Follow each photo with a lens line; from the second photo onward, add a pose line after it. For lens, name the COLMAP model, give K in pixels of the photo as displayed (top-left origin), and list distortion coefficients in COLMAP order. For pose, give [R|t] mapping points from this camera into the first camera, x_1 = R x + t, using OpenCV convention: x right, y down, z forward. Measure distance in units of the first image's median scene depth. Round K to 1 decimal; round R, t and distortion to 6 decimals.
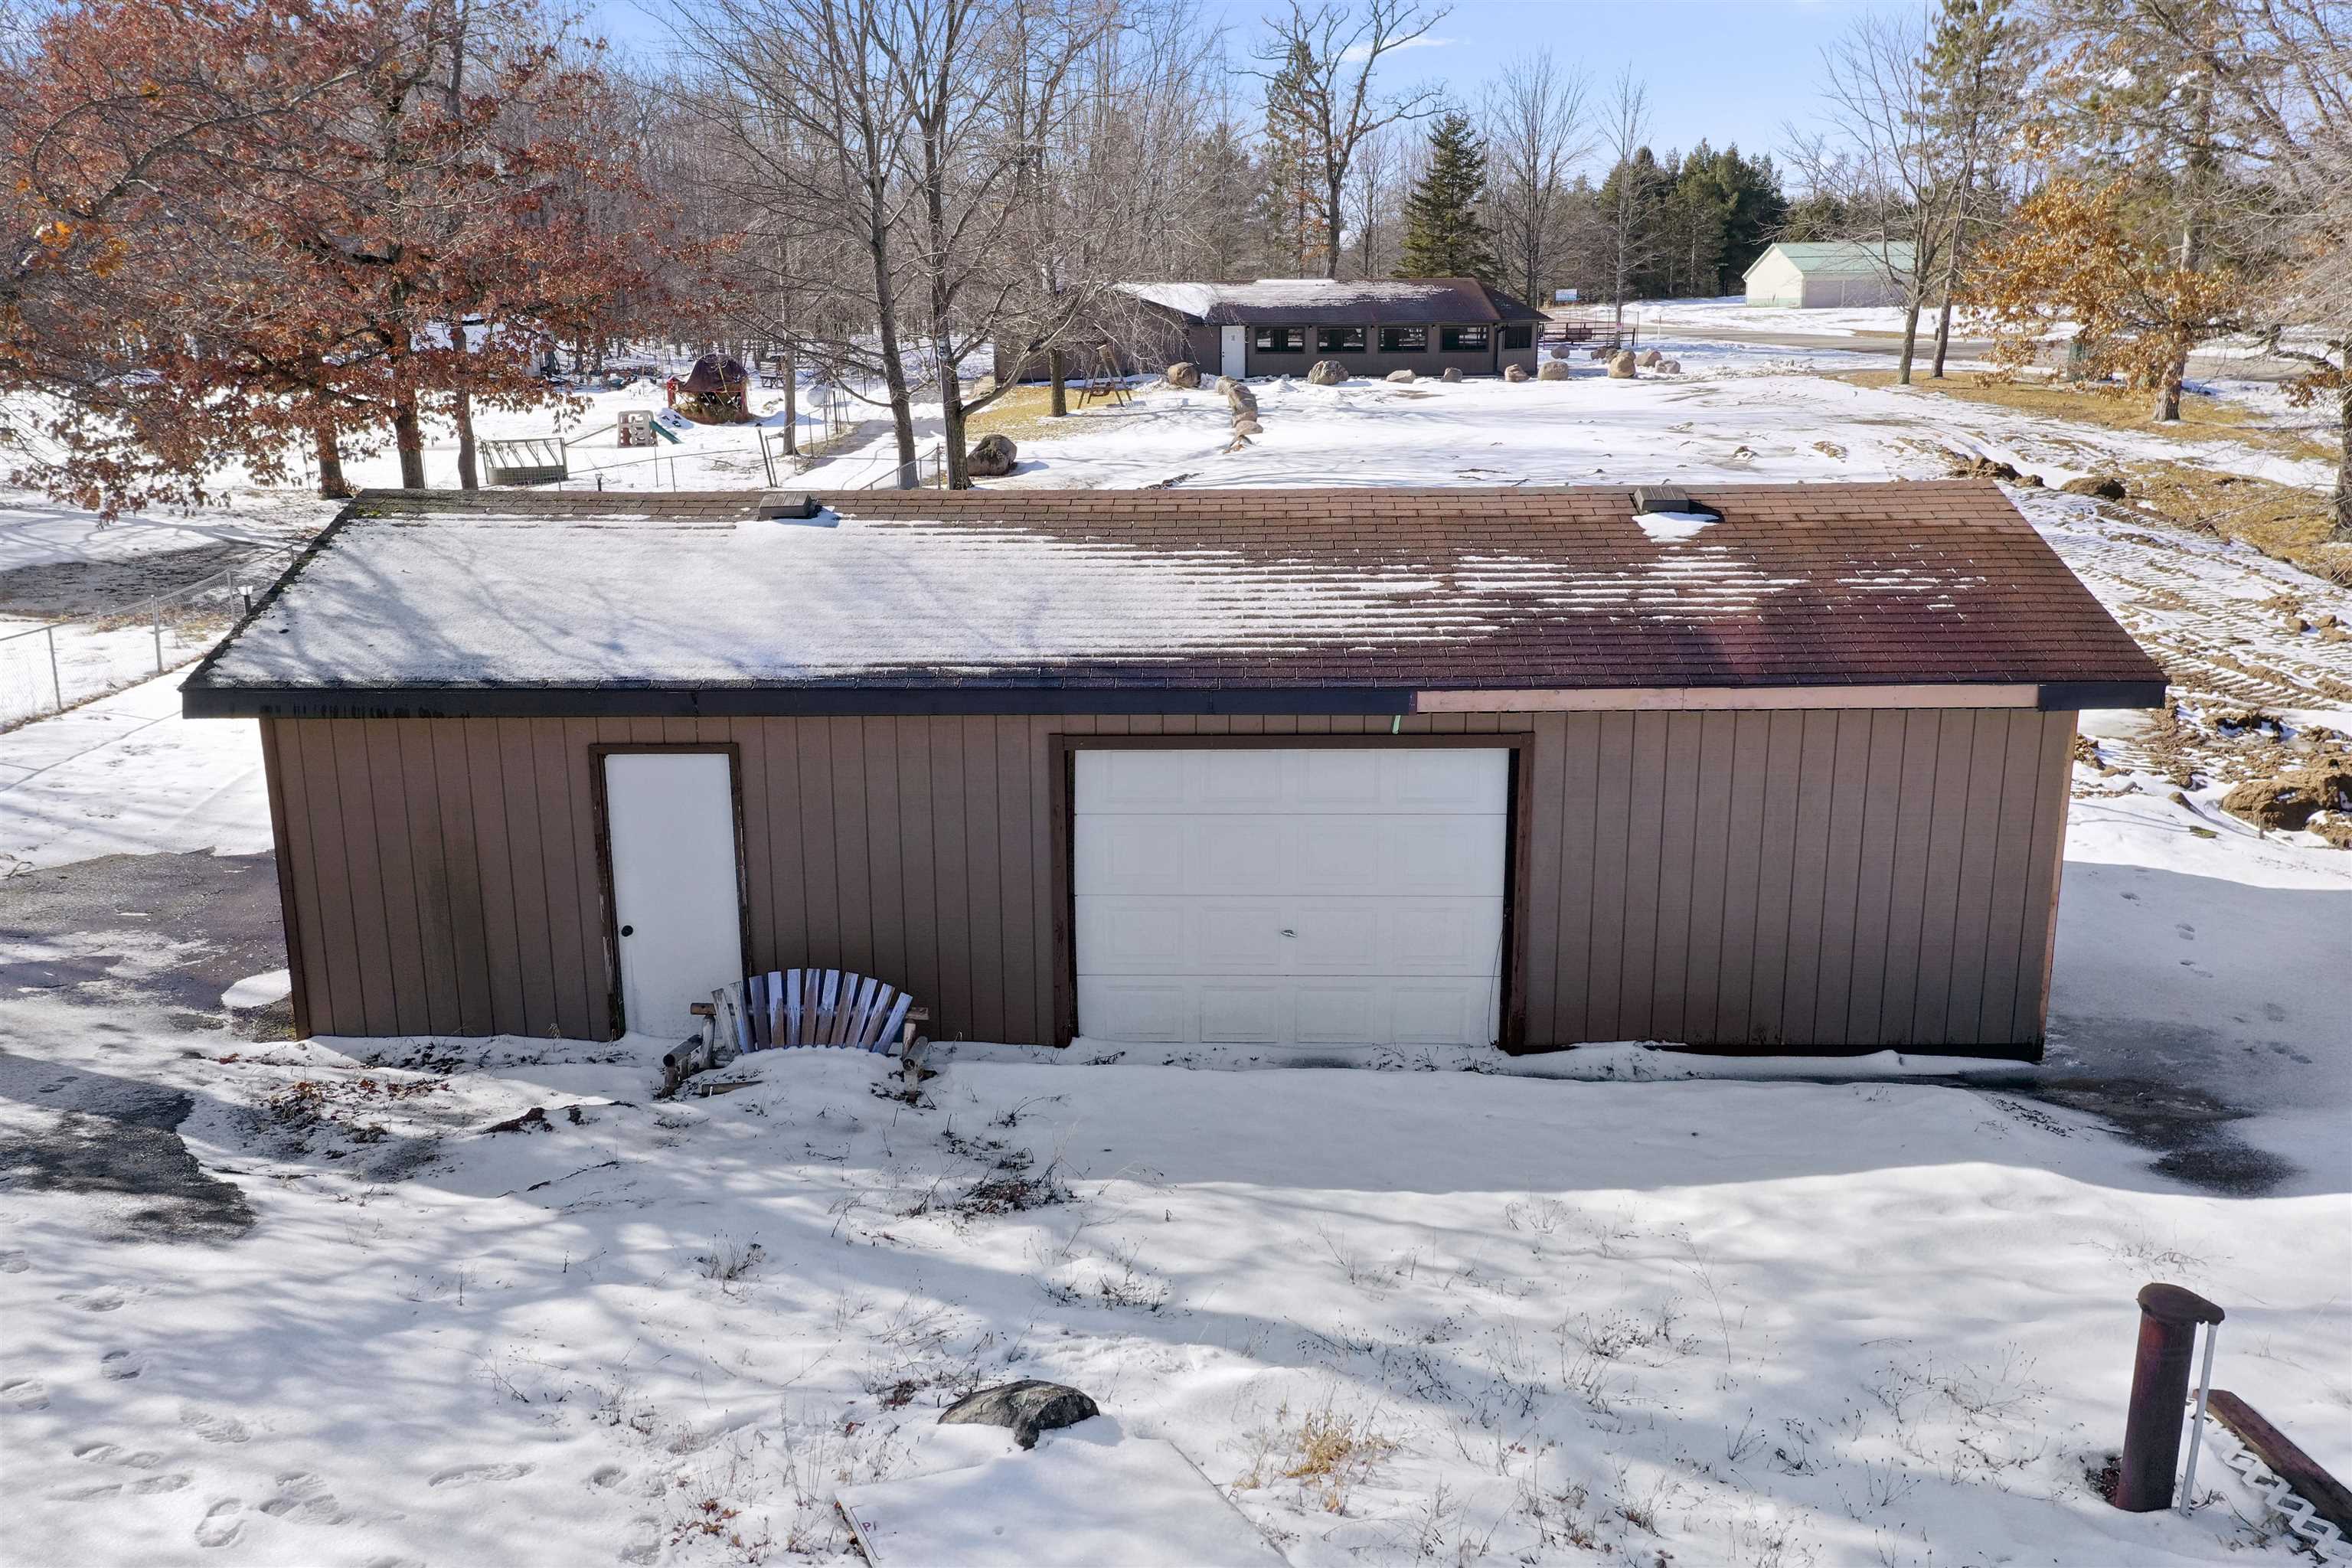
lens RADIAL K [[1873.7, 0, 1181.3], [0, 1873.7, 779.3], [0, 0, 1]] dist [0.026508, -0.006889]
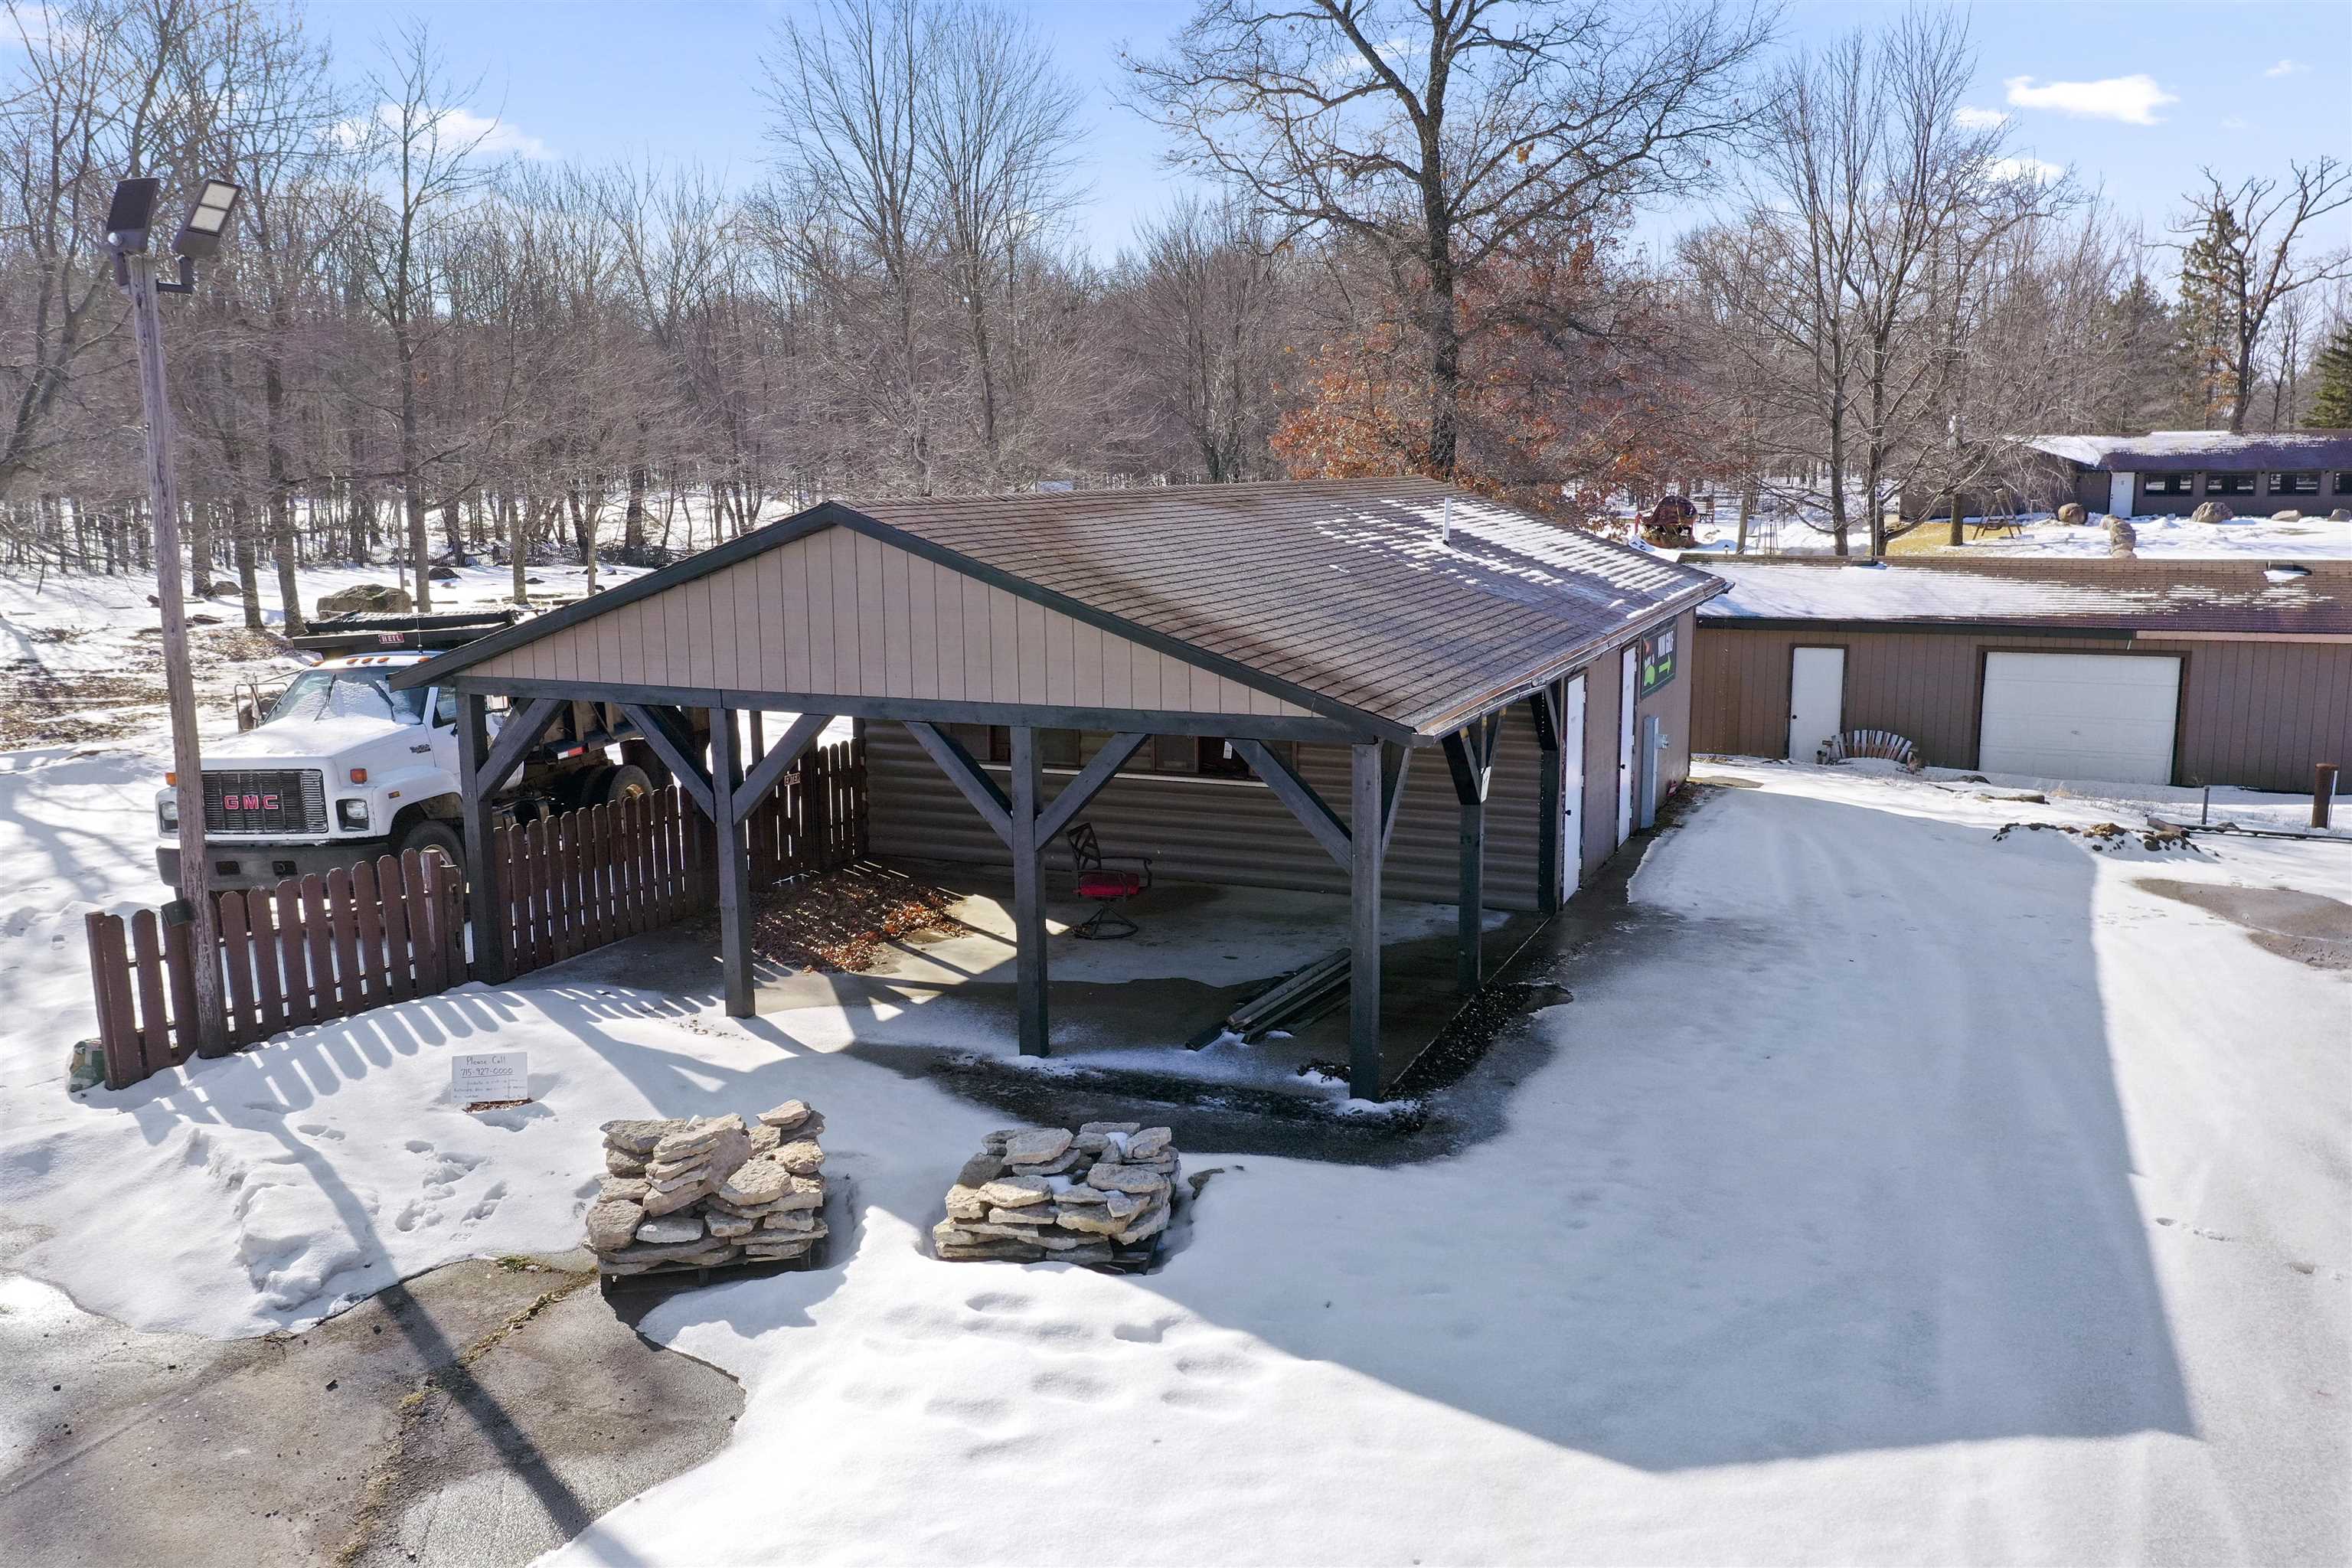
lens RADIAL K [[1870.4, 0, 1177.9], [0, 1870.4, 775.2], [0, 0, 1]] dist [0.015322, 0.011092]
pose [[0.902397, 0.069986, -0.425184, 0.041353], [-0.100773, 0.993636, -0.050324, 0.343119], [0.418956, 0.088259, 0.903707, -1.548108]]
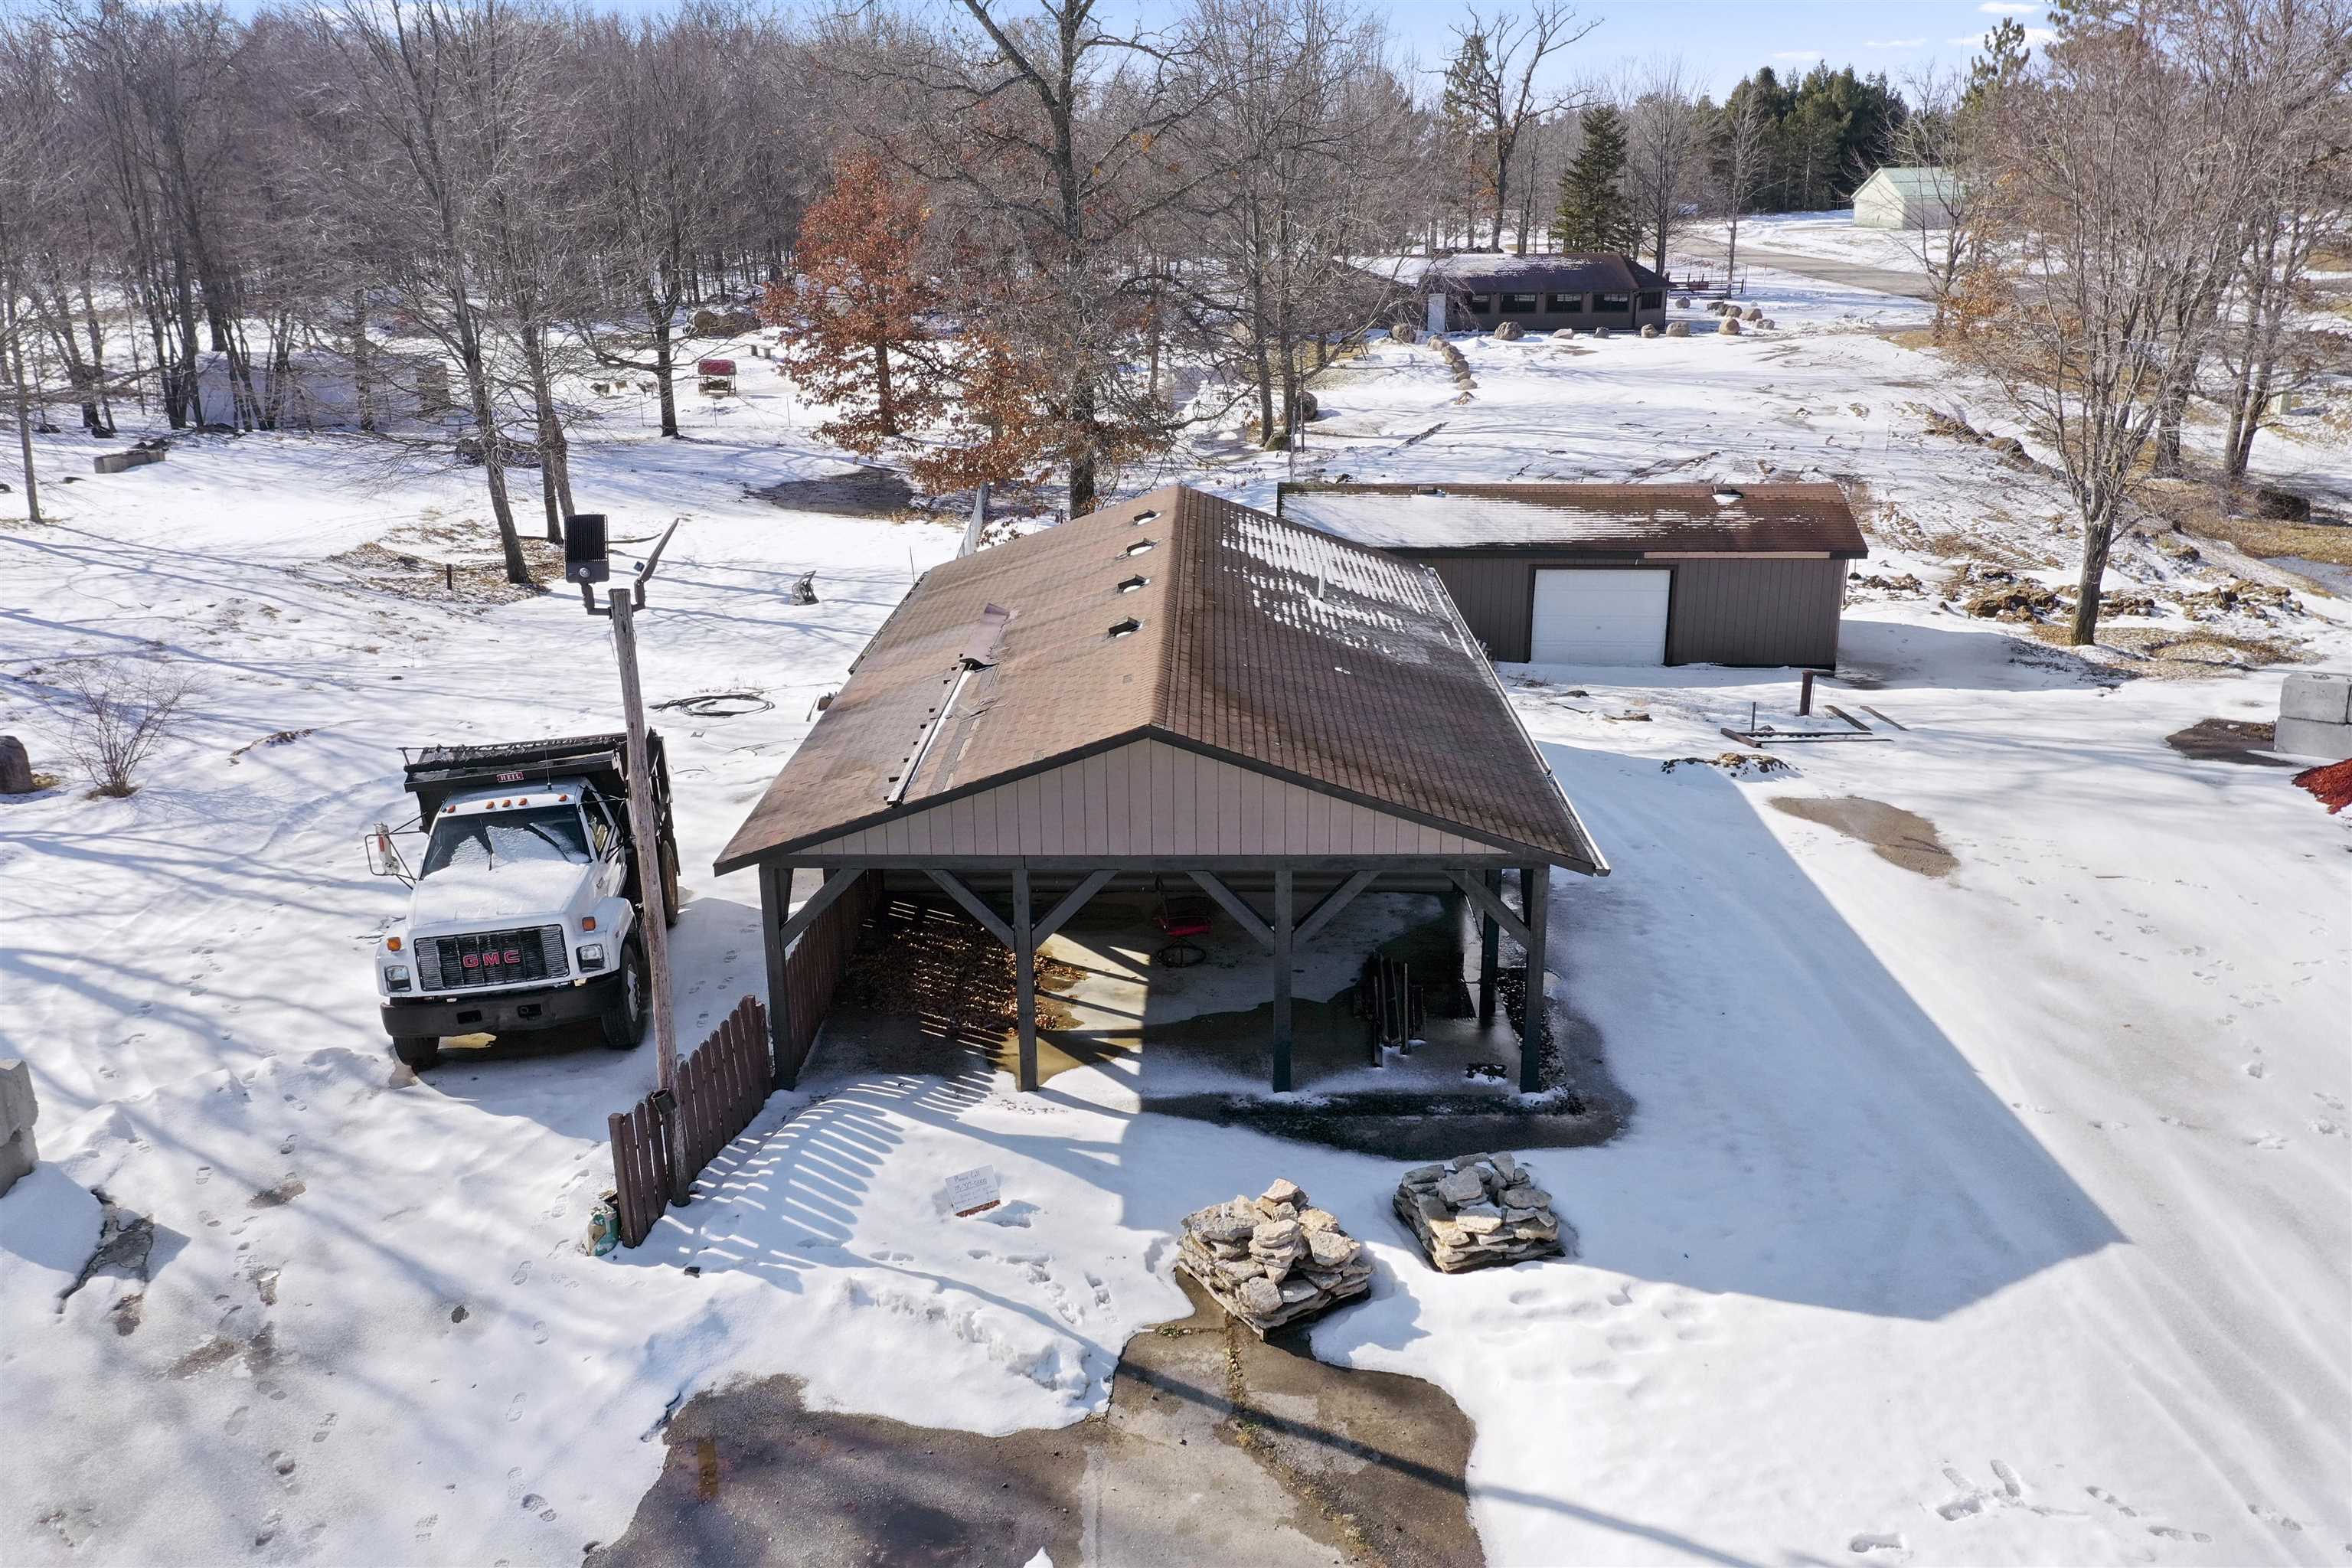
lens RADIAL K [[1865.6, 0, 1177.7], [0, 1865.6, 785.1], [0, 0, 1]] dist [0.013605, 0.010613]
pose [[0.998360, 0.016234, -0.054898, -0.437575], [-0.012603, 0.997750, 0.065843, 0.134831], [0.055843, -0.065043, 0.996319, -2.034650]]
